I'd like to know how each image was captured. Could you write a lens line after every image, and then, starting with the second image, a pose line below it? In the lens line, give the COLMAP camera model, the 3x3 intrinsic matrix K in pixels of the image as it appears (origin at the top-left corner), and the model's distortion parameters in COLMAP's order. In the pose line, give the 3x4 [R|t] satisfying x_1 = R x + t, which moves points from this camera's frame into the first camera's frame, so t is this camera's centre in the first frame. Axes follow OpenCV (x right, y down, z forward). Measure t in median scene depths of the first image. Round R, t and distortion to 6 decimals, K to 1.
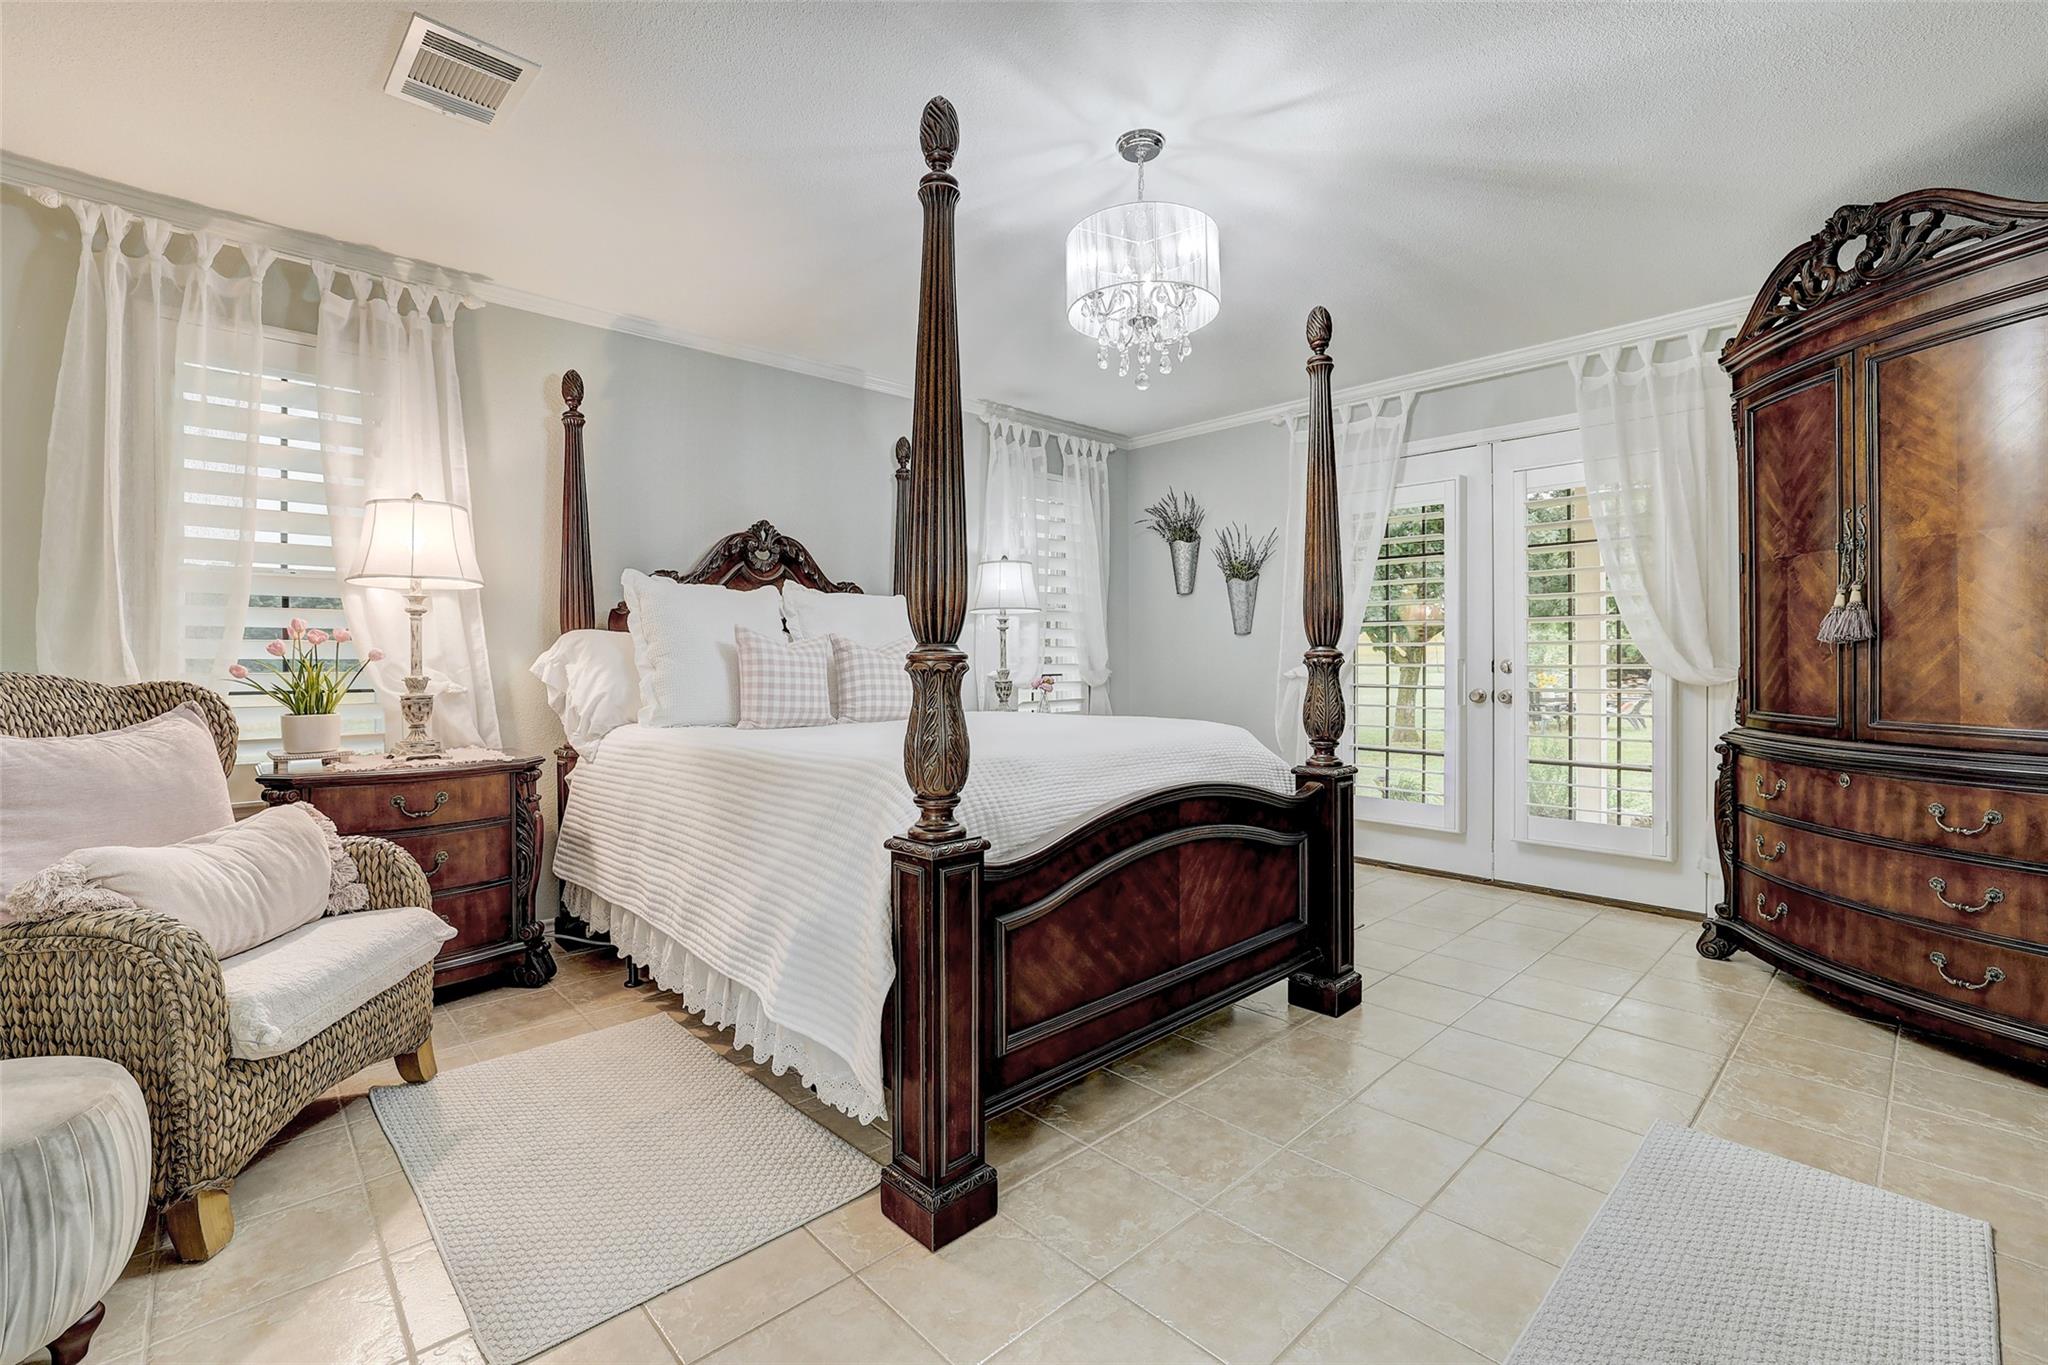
lens RADIAL K [[903.4, 0, 1037.4], [0, 903.4, 656.0], [0, 0, 1]] dist [-0.029052, 0.001892]
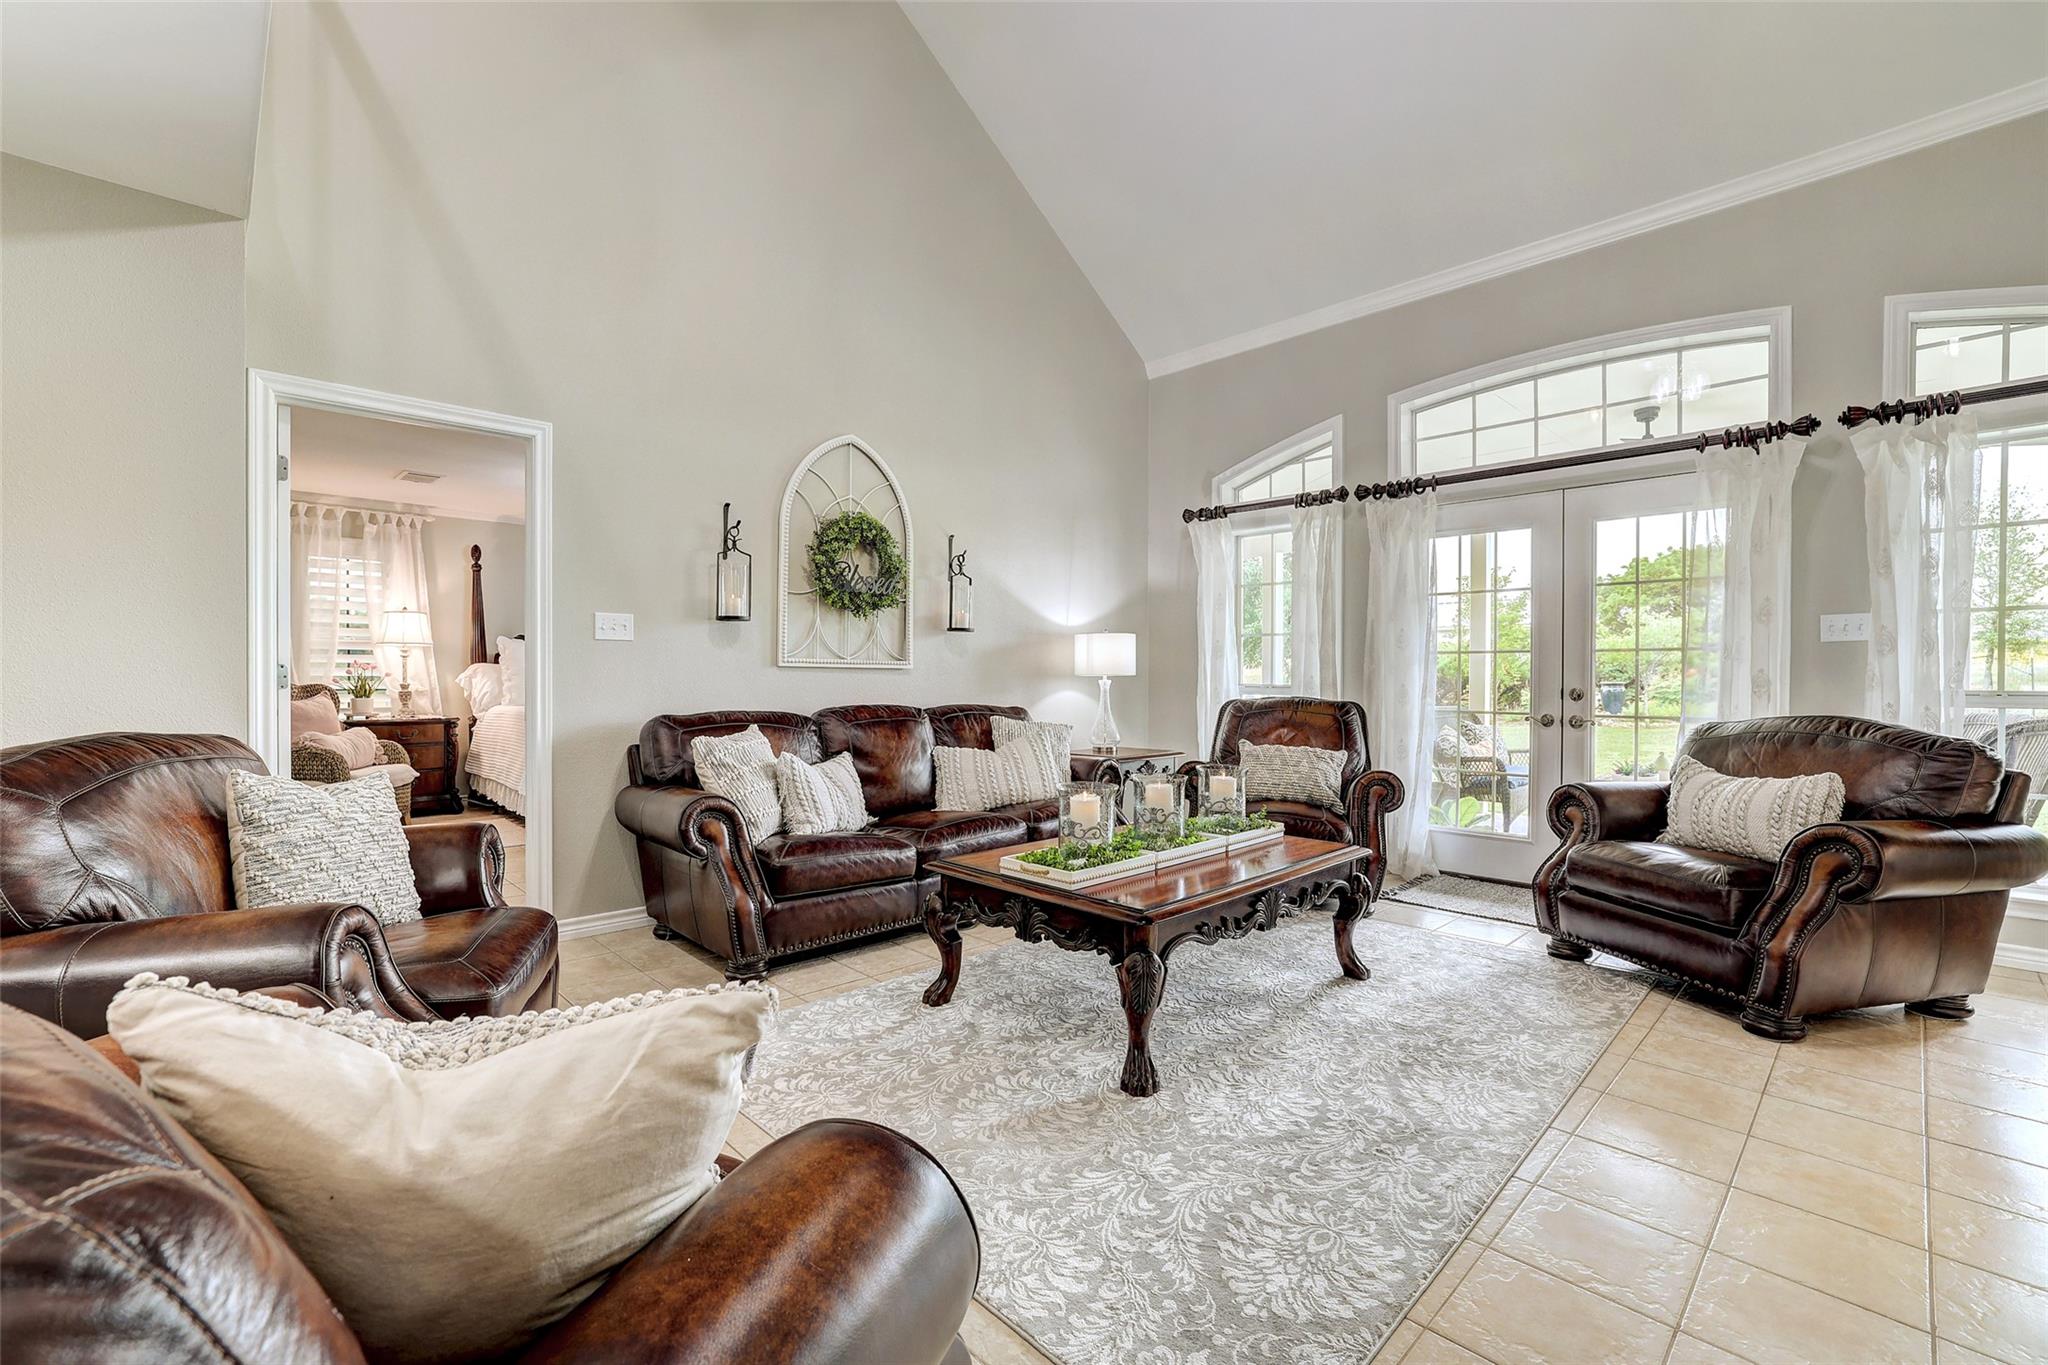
lens RADIAL K [[903.4, 0, 1028.8], [0, 903.4, 685.8], [0, 0, 1]] dist [-0.029052, 0.001892]
pose [[0.999794, 0.006150, 0.019365, 0.925206], [-0.006260, 0.999965, 0.005621, 0.005821], [-0.019330, -0.005741, 0.999797, -1.415314]]
